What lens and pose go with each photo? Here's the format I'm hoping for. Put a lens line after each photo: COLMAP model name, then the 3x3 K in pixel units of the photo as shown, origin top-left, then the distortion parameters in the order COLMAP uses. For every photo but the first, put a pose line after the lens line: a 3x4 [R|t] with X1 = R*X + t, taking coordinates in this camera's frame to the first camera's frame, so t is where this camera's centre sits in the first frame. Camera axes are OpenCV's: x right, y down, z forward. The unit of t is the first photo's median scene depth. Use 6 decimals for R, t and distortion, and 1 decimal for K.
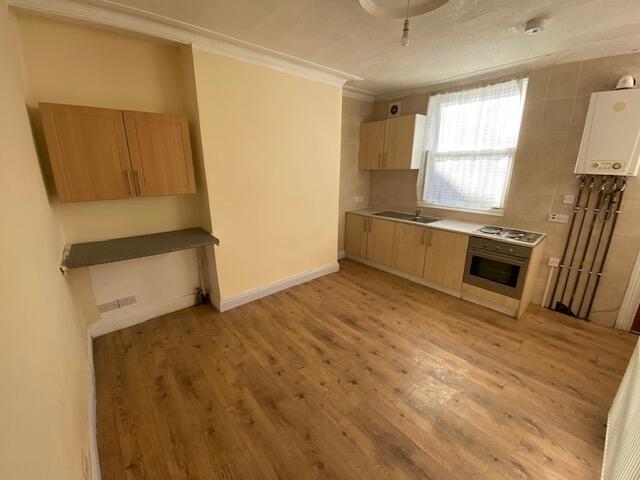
lens RADIAL K [[260.9, 0, 319.9], [0, 260.9, 236.6], [0, 0, 1]] dist [0.036281, -0.027740]
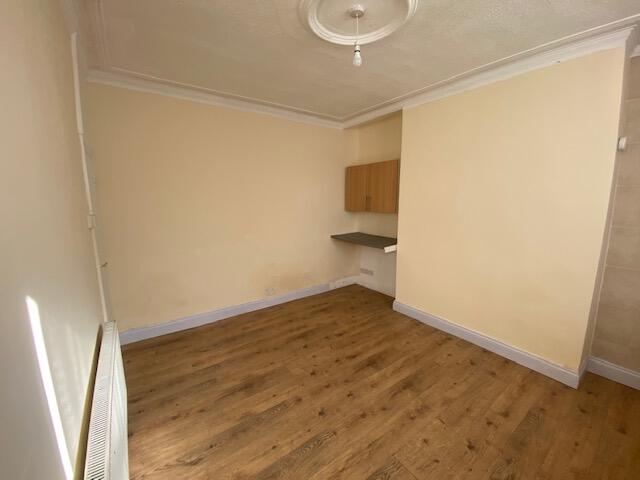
lens RADIAL K [[260.9, 0, 319.9], [0, 260.9, 236.6], [0, 0, 1]] dist [0.036281, -0.027740]
pose [[-0.087249, 0.149265, -0.984940, 0.818856], [-0.263927, 0.949916, 0.167337, -0.151258], [0.960588, 0.274552, -0.043484, 0.639045]]
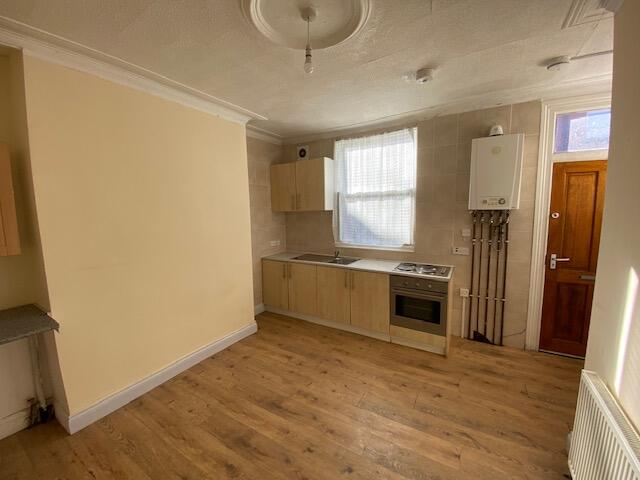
lens RADIAL K [[260.9, 0, 319.9], [0, 260.9, 236.6], [0, 0, 1]] dist [0.036281, -0.027740]
pose [[0.950038, -0.056294, 0.307015, 0.033435], [0.104846, 0.984006, -0.144011, -0.032354], [-0.293998, 0.169006, 0.940746, 0.150198]]
